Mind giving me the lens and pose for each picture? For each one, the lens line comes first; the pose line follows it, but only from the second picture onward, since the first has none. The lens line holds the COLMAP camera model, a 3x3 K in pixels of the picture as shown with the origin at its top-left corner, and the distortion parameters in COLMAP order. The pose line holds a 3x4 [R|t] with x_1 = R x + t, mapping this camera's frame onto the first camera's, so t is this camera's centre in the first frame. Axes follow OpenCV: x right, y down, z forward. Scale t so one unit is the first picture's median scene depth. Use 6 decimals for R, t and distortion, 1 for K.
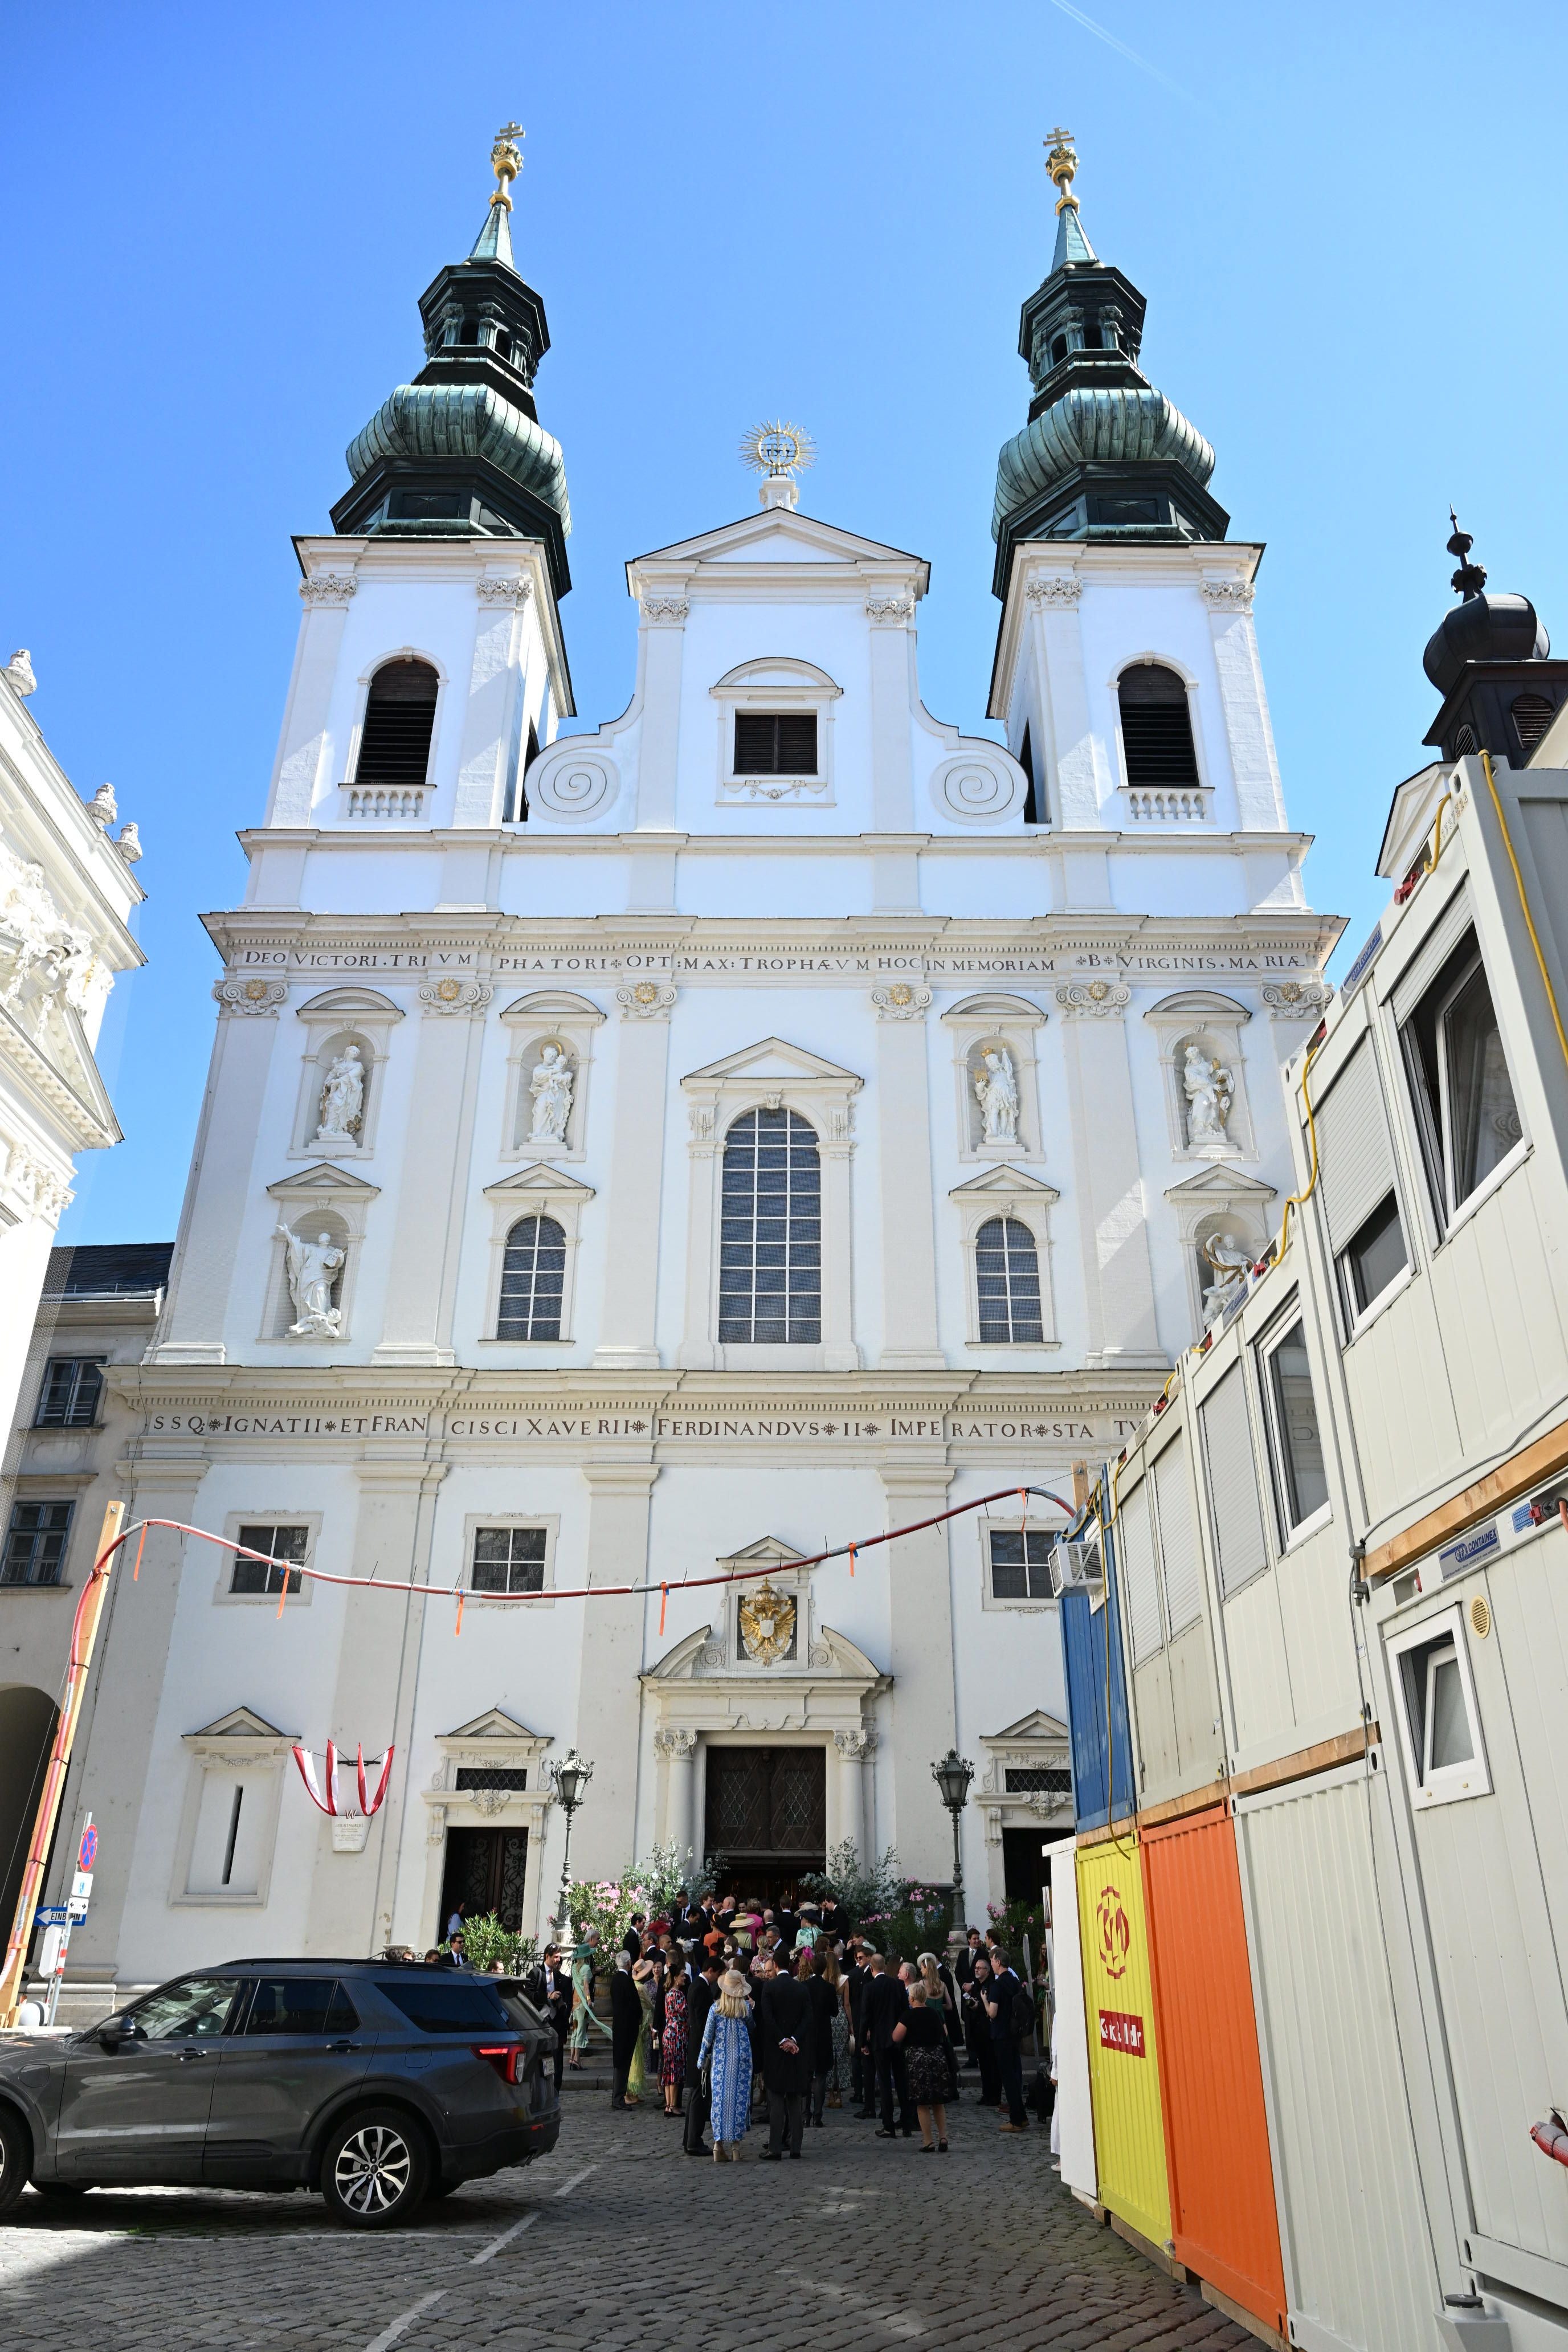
lens RADIAL K [[1574.5, 0, 784.0], [0, 1574.5, 1176.0], [0, 0, 1]] dist [-0.003679, -0.000313]
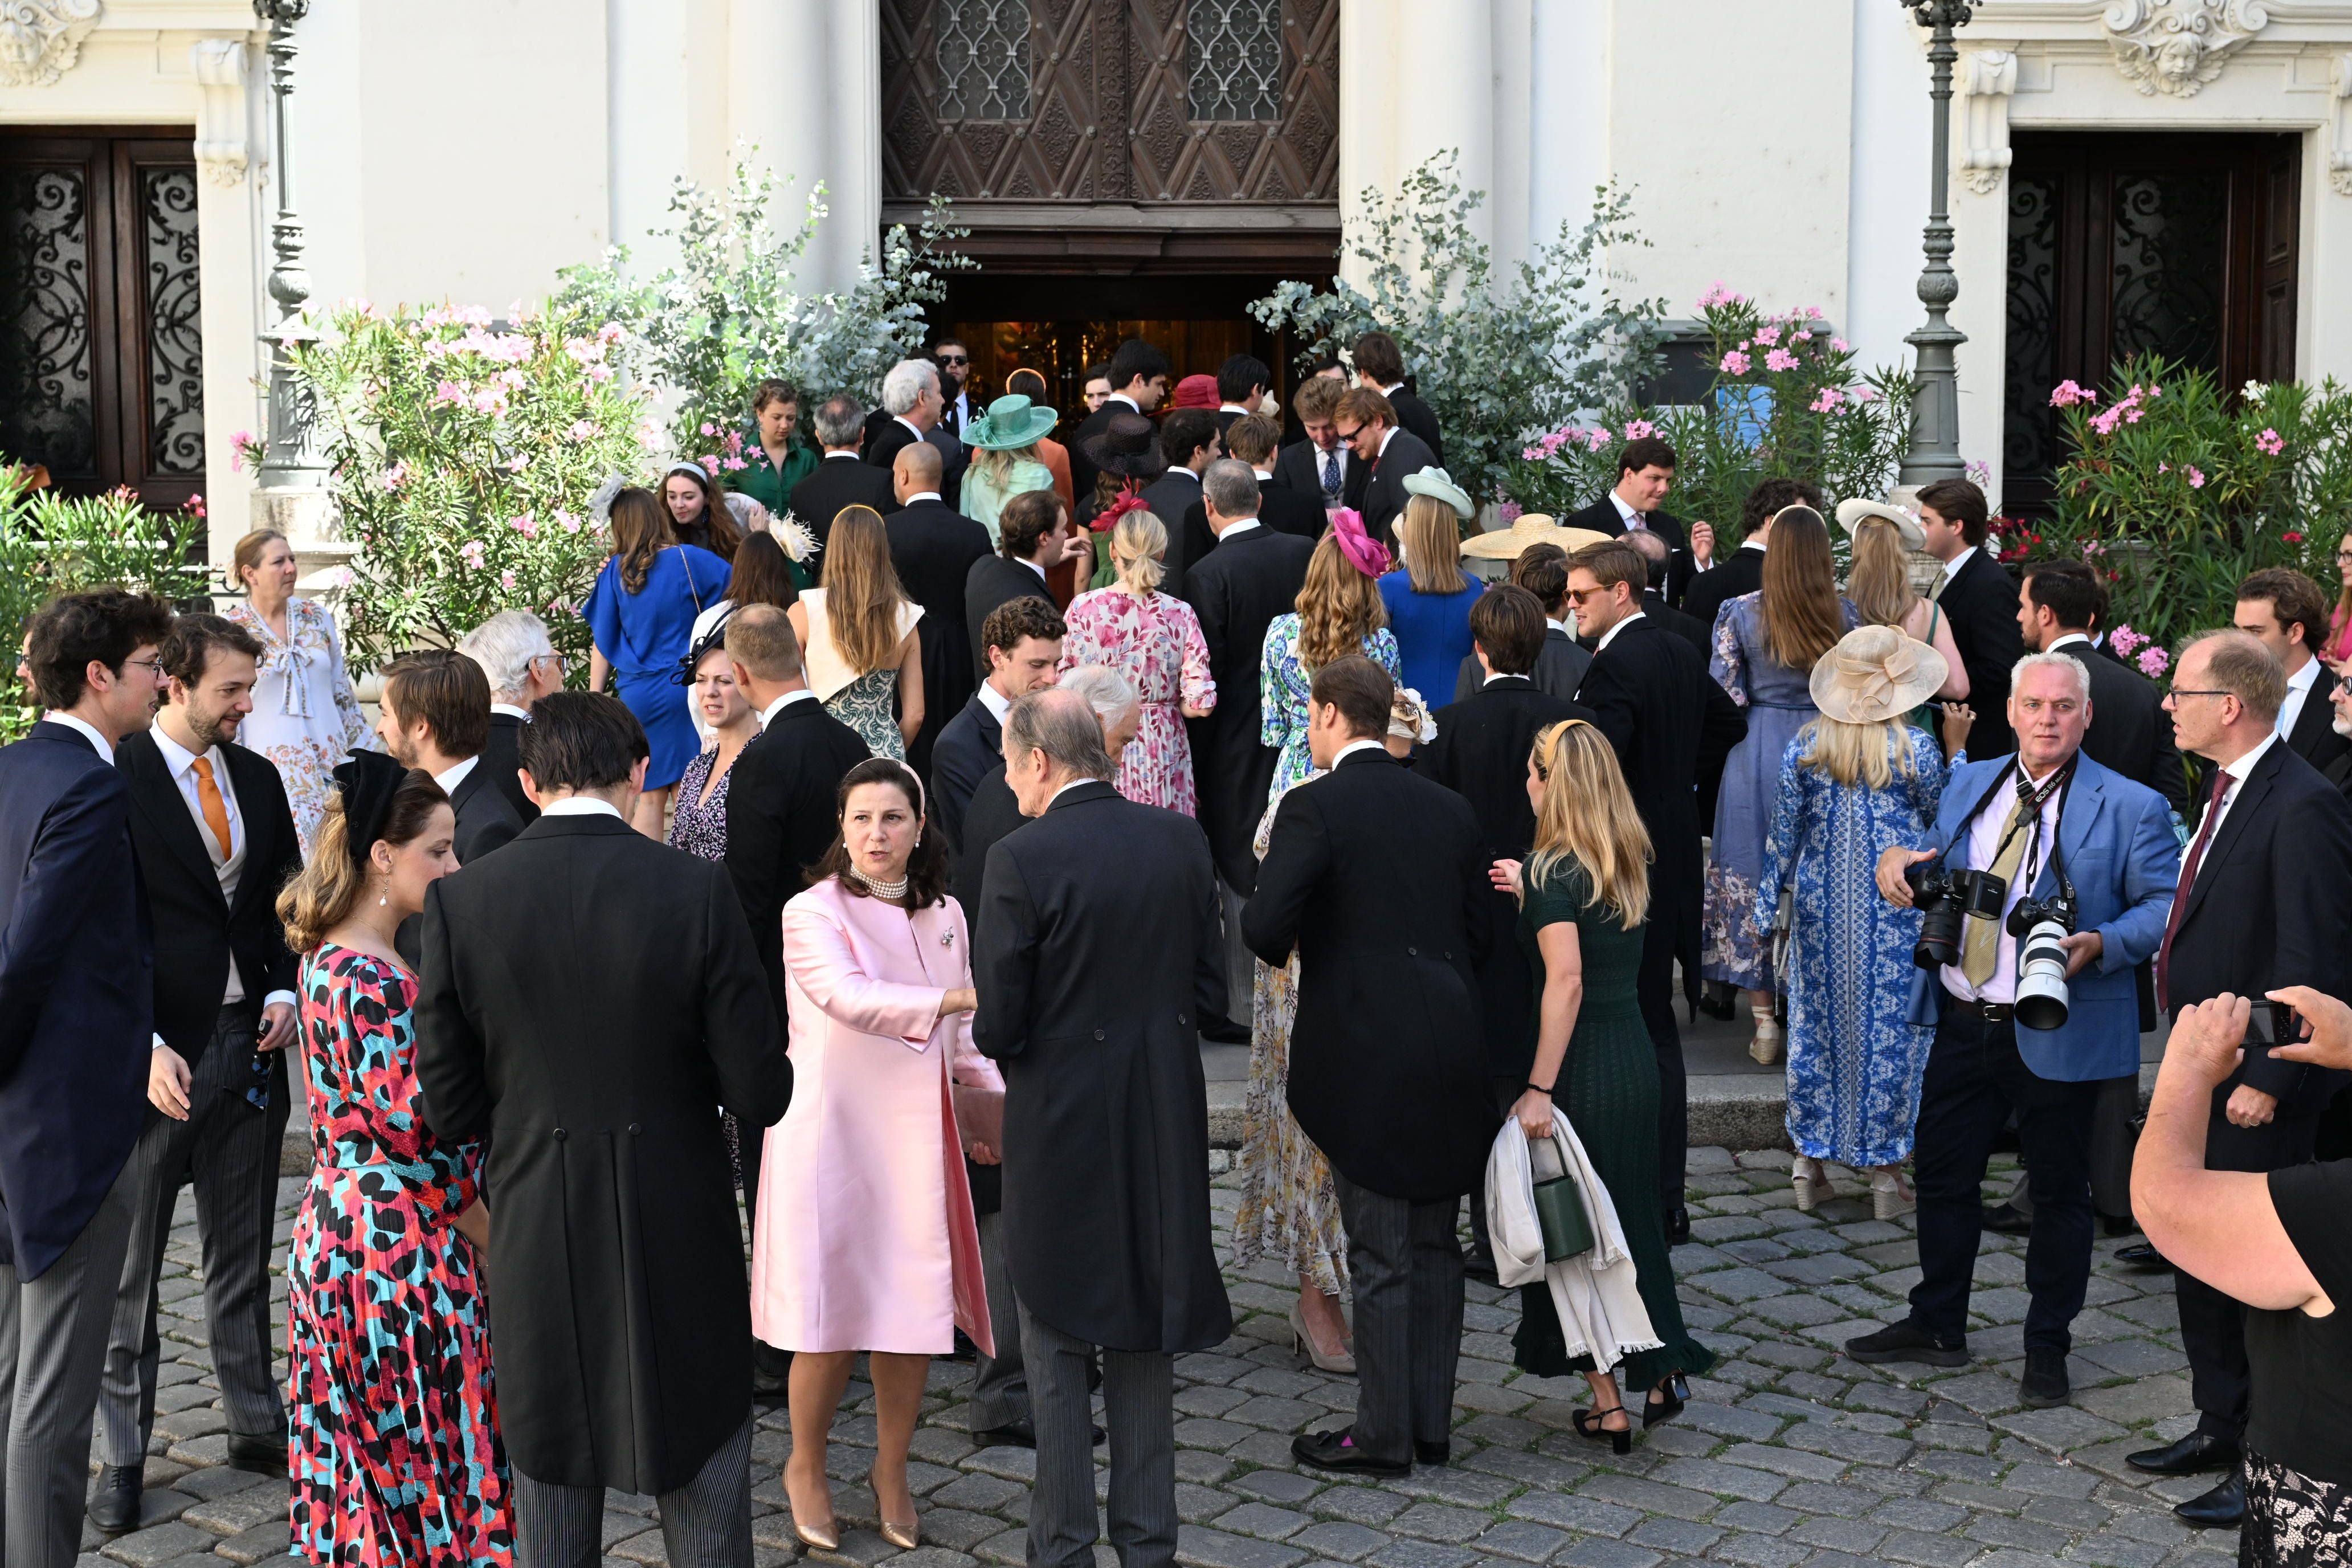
lens RADIAL K [[3321.3, 0, 1176.0], [0, 3321.3, 784.0], [0, 0, 1]] dist [-0.009687, 0.080088]
pose [[0.999265, -0.005778, 0.037888, -0.022986], [-0.014665, 0.855697, 0.517269, 0.223666], [-0.035409, -0.517445, 0.854984, 0.474409]]
